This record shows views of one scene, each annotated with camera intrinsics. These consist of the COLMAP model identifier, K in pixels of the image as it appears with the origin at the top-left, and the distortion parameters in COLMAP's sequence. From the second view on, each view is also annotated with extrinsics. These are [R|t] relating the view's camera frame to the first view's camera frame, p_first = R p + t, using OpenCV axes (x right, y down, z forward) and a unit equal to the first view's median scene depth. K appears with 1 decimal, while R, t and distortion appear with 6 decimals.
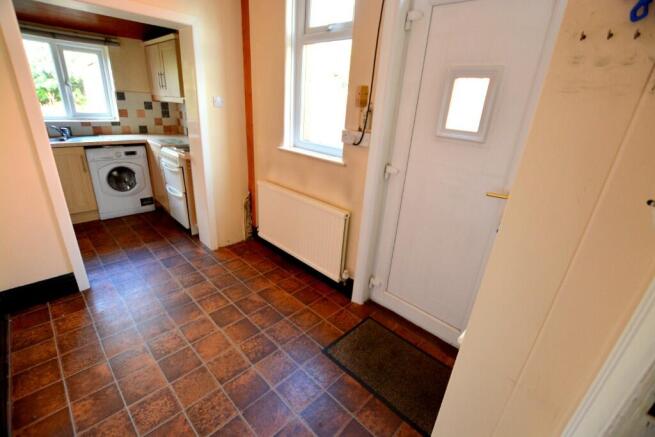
lens RADIAL K [[290.8, 0, 330.2], [0, 290.8, 220.6], [0, 0, 1]] dist [-0.028355, -0.000023]
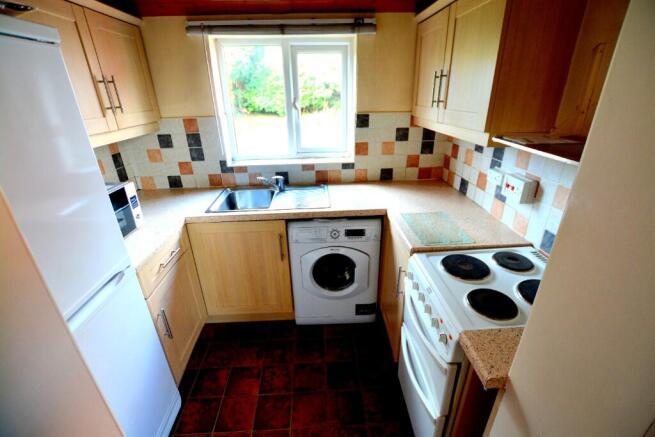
lens RADIAL K [[290.8, 0, 330.4], [0, 290.8, 219.9], [0, 0, 1]] dist [-0.028355, -0.000023]
pose [[0.729119, 0.198374, -0.655006, -0.374969], [-0.192622, 0.977863, 0.081737, -0.289971], [0.656720, 0.066572, 0.751190, 0.553983]]
